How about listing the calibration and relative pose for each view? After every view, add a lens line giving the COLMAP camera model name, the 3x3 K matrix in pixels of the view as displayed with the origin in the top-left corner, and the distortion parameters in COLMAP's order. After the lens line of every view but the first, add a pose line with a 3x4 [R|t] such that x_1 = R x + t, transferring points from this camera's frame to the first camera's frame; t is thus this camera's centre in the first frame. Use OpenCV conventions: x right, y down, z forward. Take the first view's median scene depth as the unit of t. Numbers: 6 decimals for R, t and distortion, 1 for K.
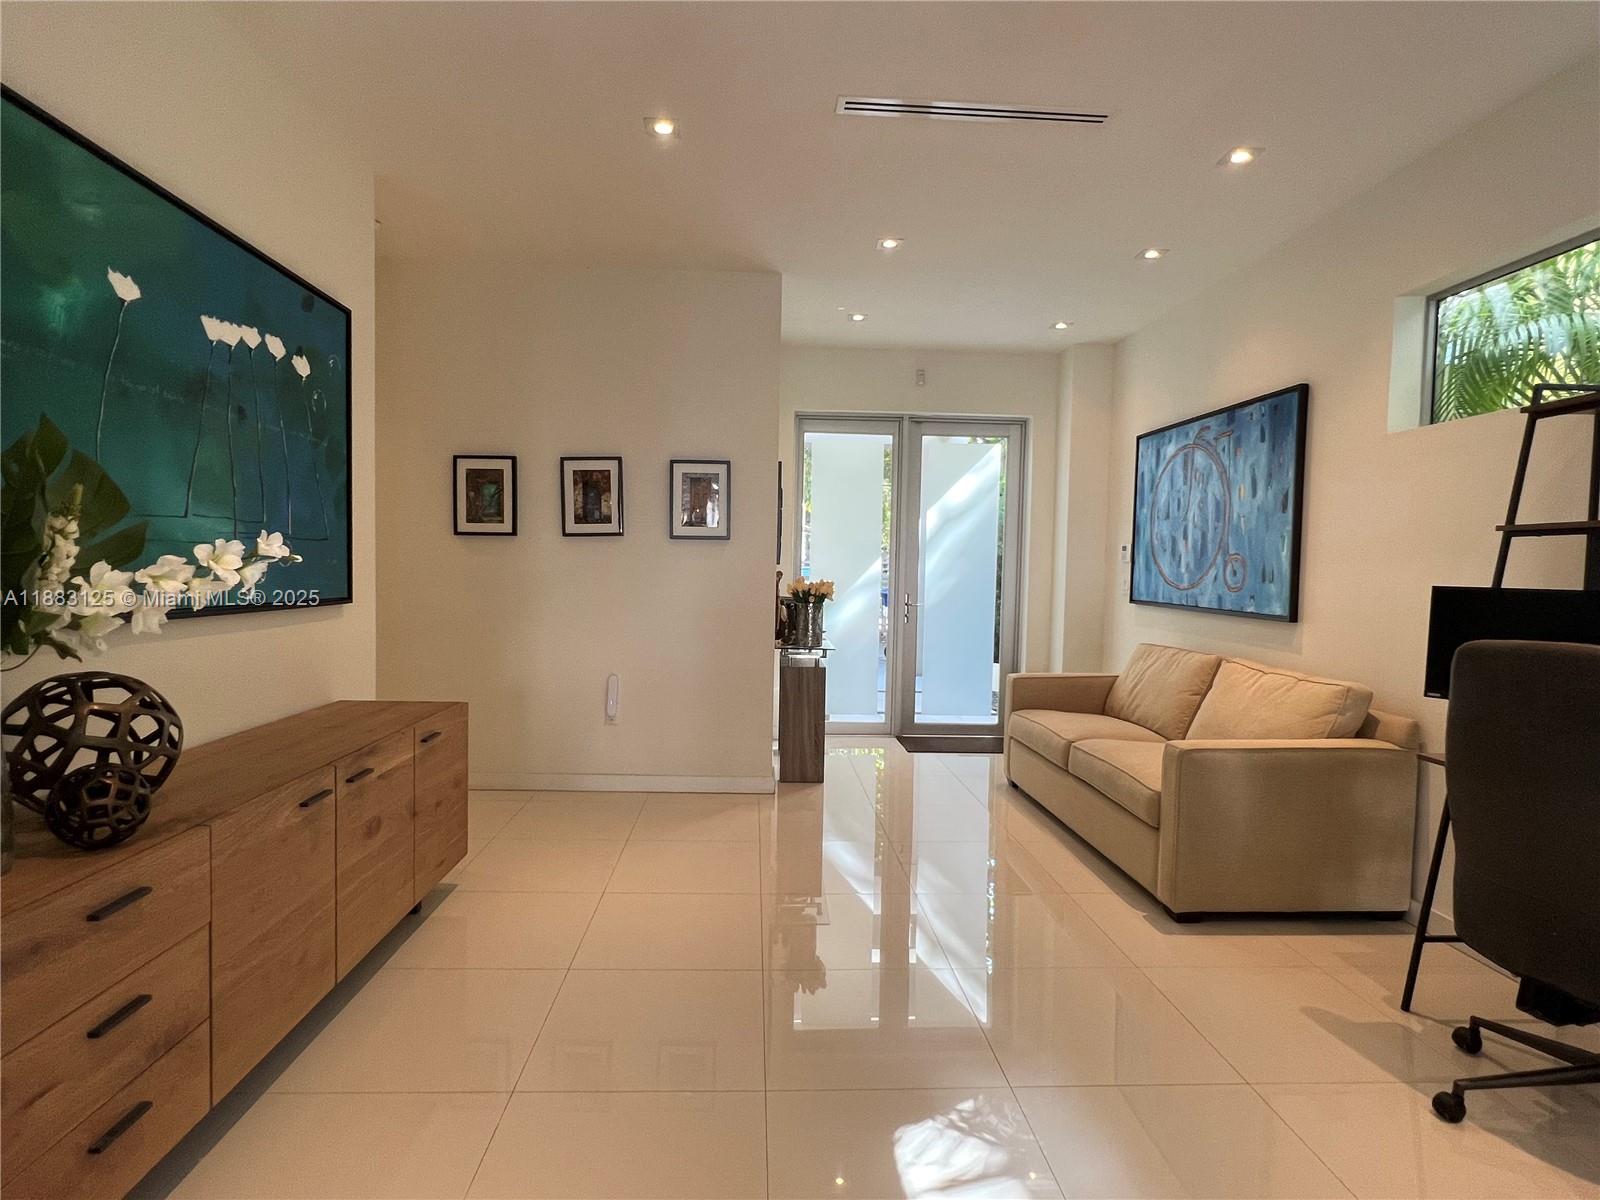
lens RADIAL K [[808.4, 0, 800.2], [0, 808.4, 601.5], [0, 0, 1]] dist [0.027526, 0.001302]
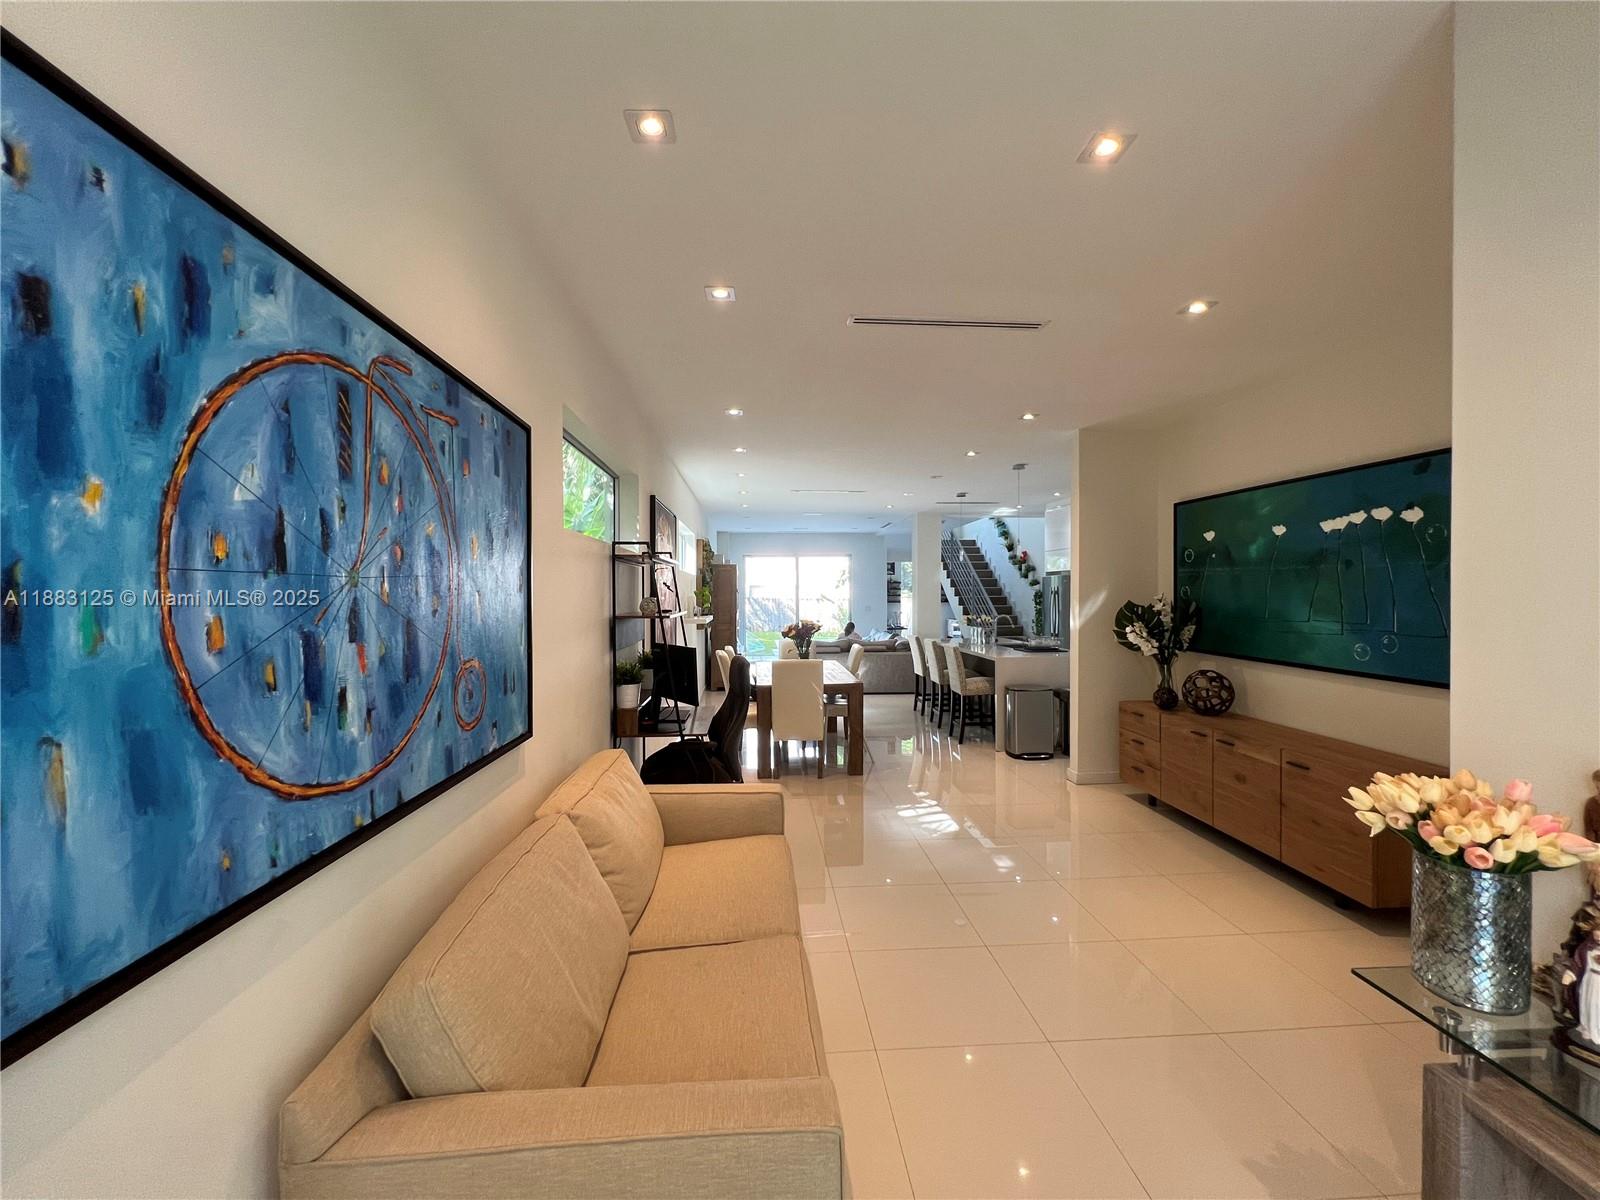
lens RADIAL K [[639.8, 0, 800.4], [0, 639.8, 599.3], [0, 0, 1]] dist [-0.000027, 0.000009]
pose [[-0.999710, -0.014654, -0.019106, 0.316851], [-0.015674, 0.998396, 0.054396, -0.121759], [0.018278, 0.054680, -0.998337, 1.391081]]
